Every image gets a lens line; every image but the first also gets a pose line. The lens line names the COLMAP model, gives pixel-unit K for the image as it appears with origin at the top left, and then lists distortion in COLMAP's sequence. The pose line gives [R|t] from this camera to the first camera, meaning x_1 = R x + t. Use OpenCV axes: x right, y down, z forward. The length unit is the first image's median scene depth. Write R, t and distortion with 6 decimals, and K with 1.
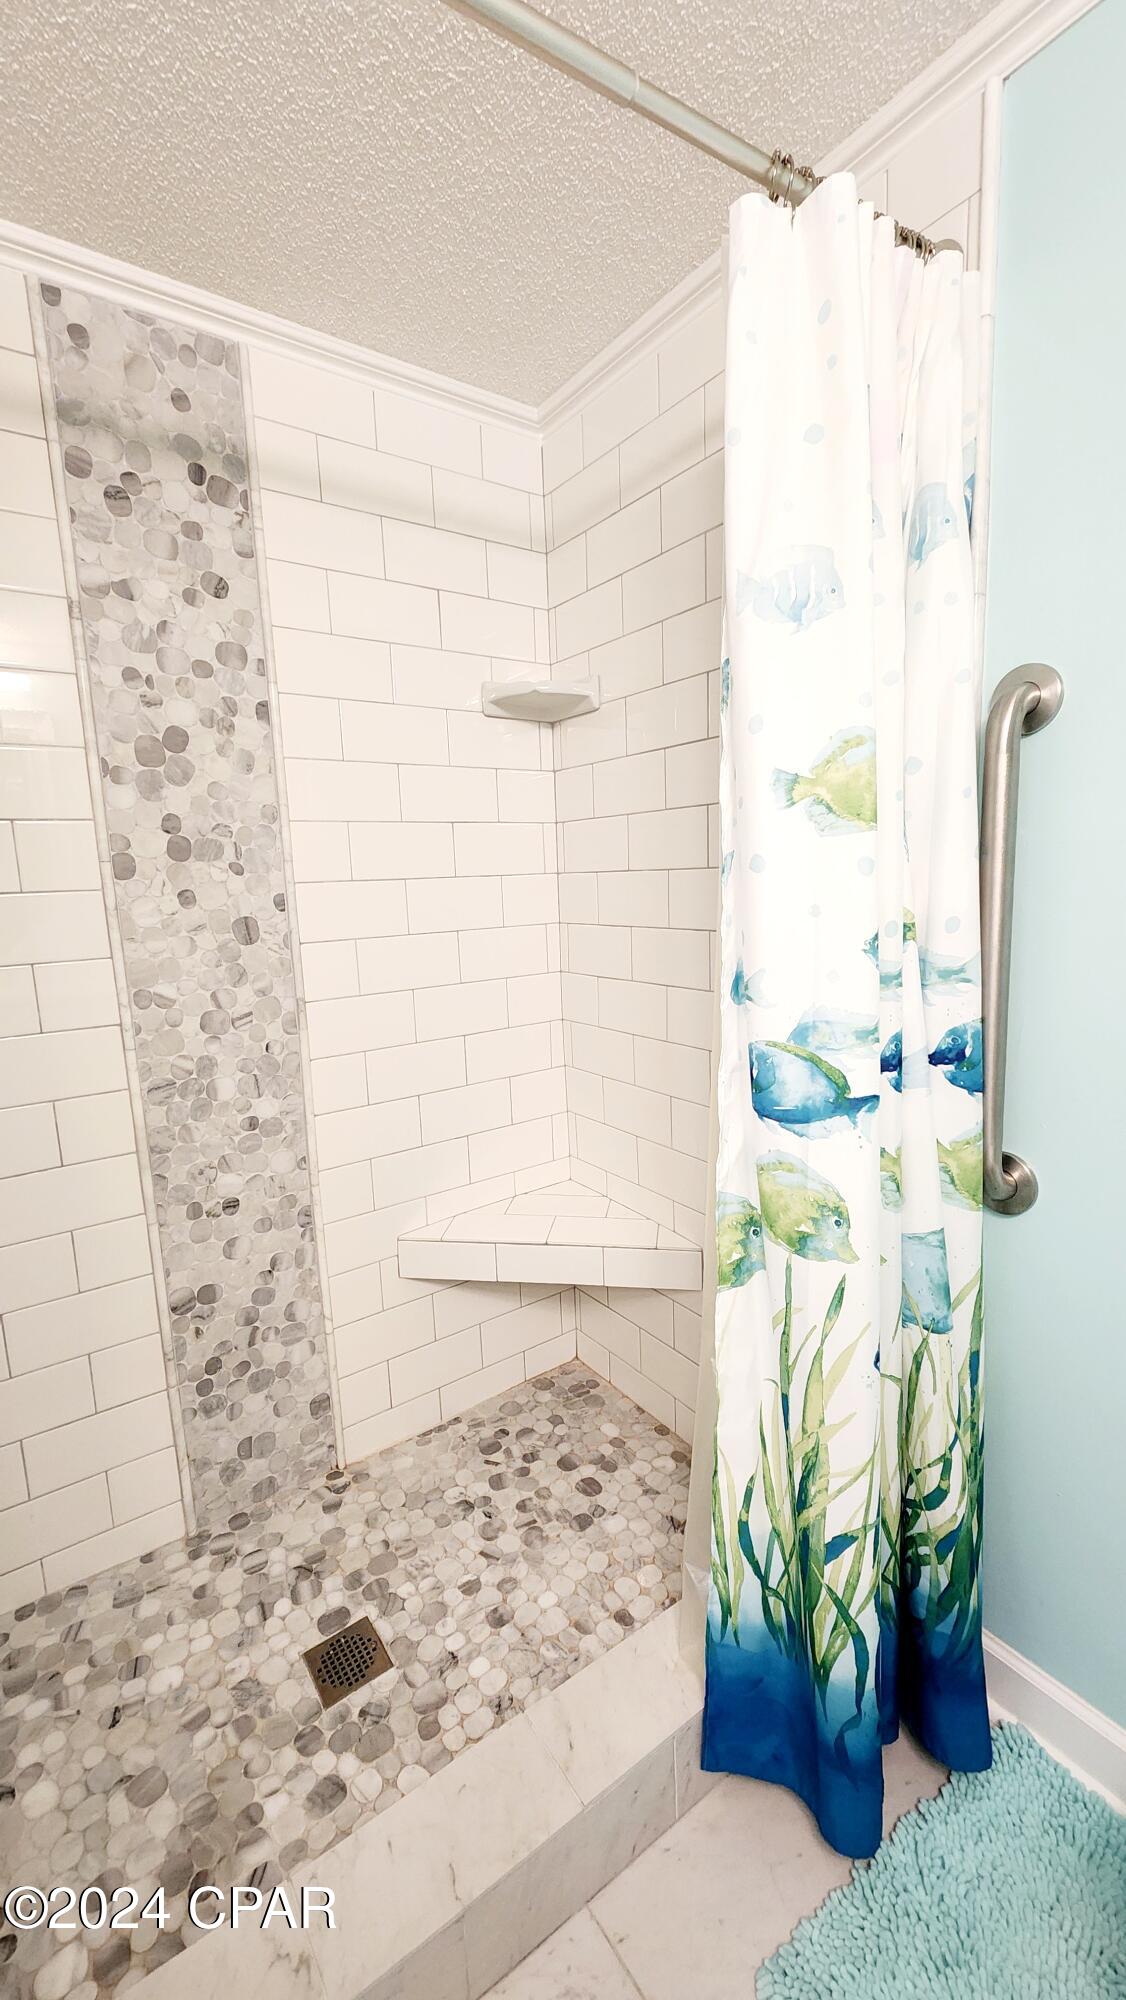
lens RADIAL K [[818.2, 0, 563.5], [0, 818.2, 1001.2], [0, 0, 1]] dist [0.006779, -0.002629]
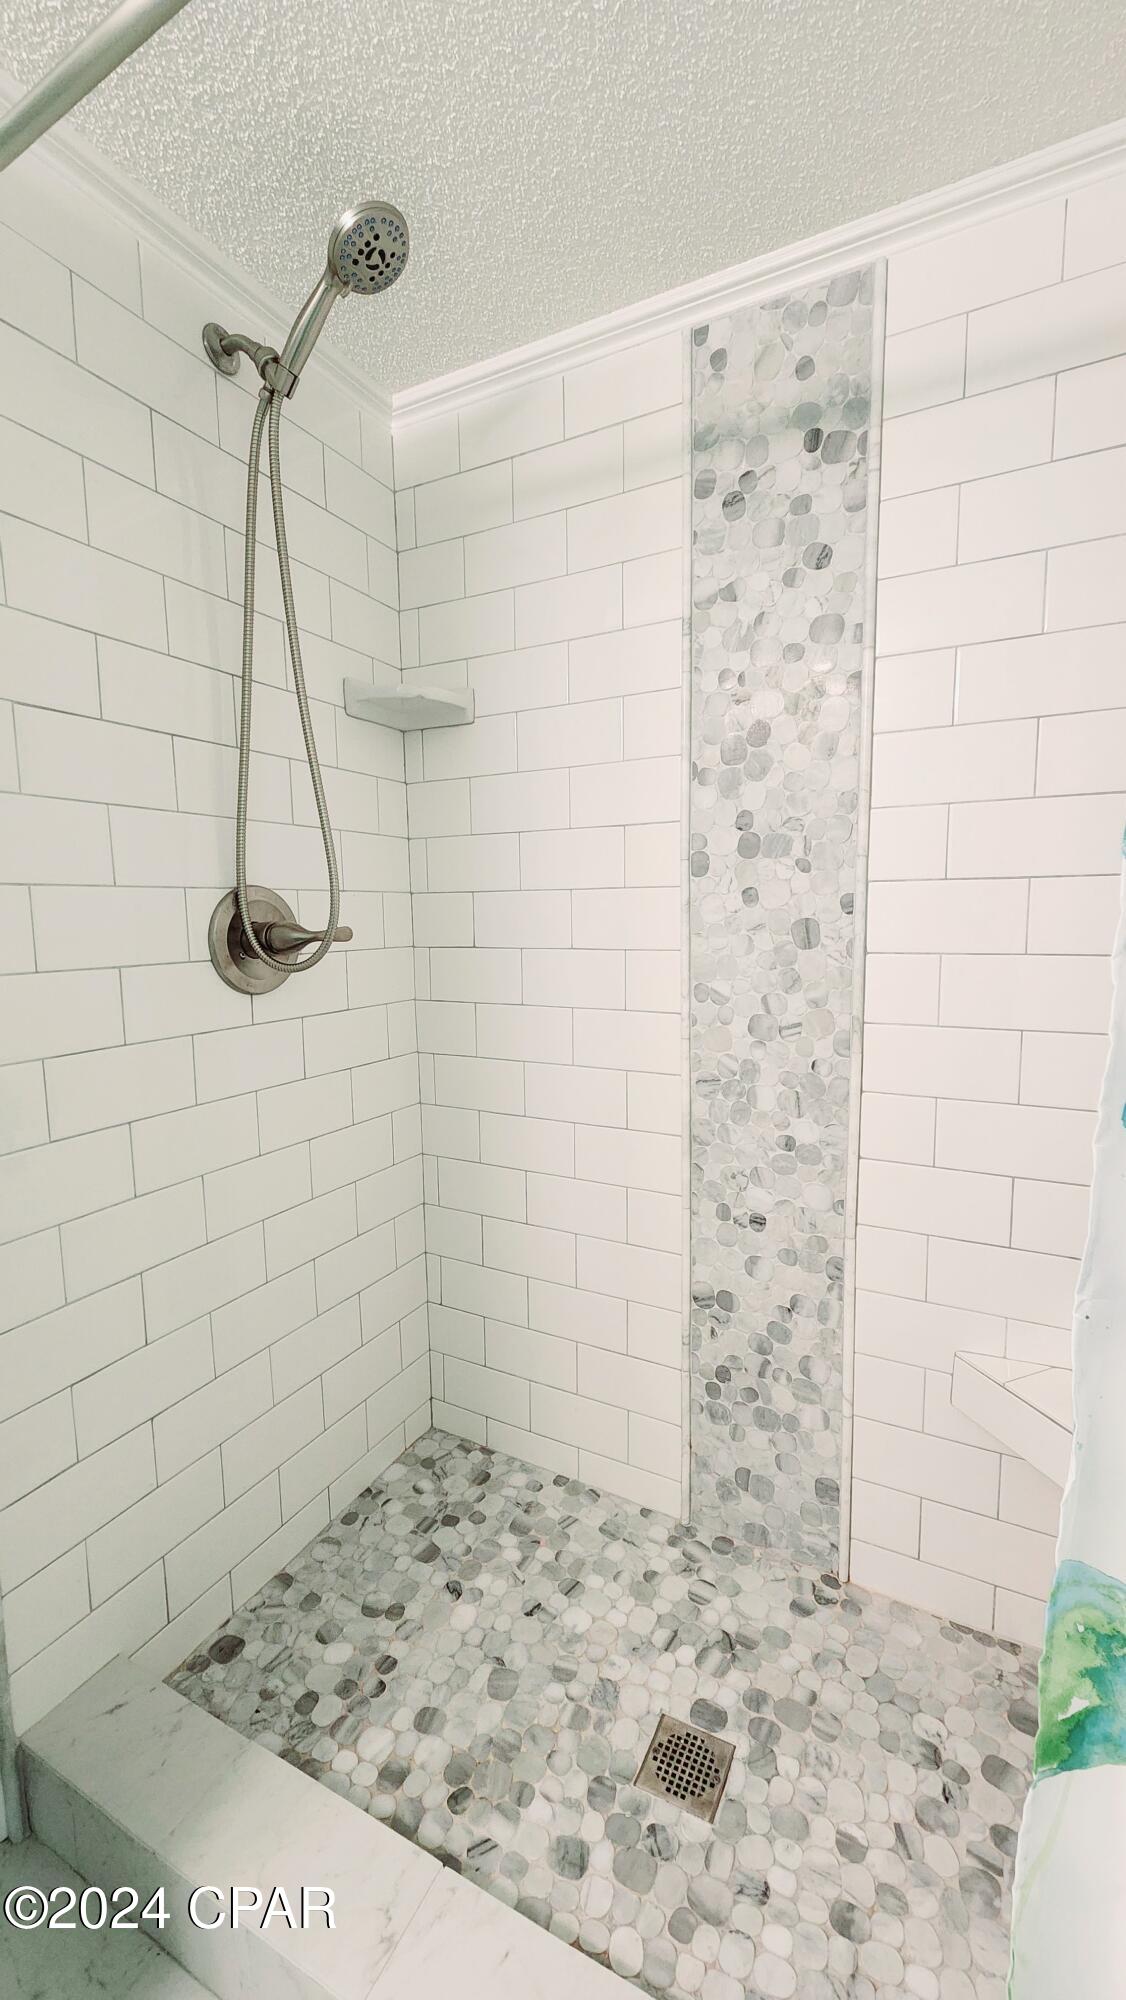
lens RADIAL K [[818.2, 0, 564.0], [0, 818.2, 996.1], [0, 0, 1]] dist [0.006779, -0.002629]
pose [[0.458870, 0.126298, -0.879481, 0.313951], [-0.137742, 0.987991, 0.070014, -0.046813], [0.877762, 0.089014, 0.470756, 0.365567]]
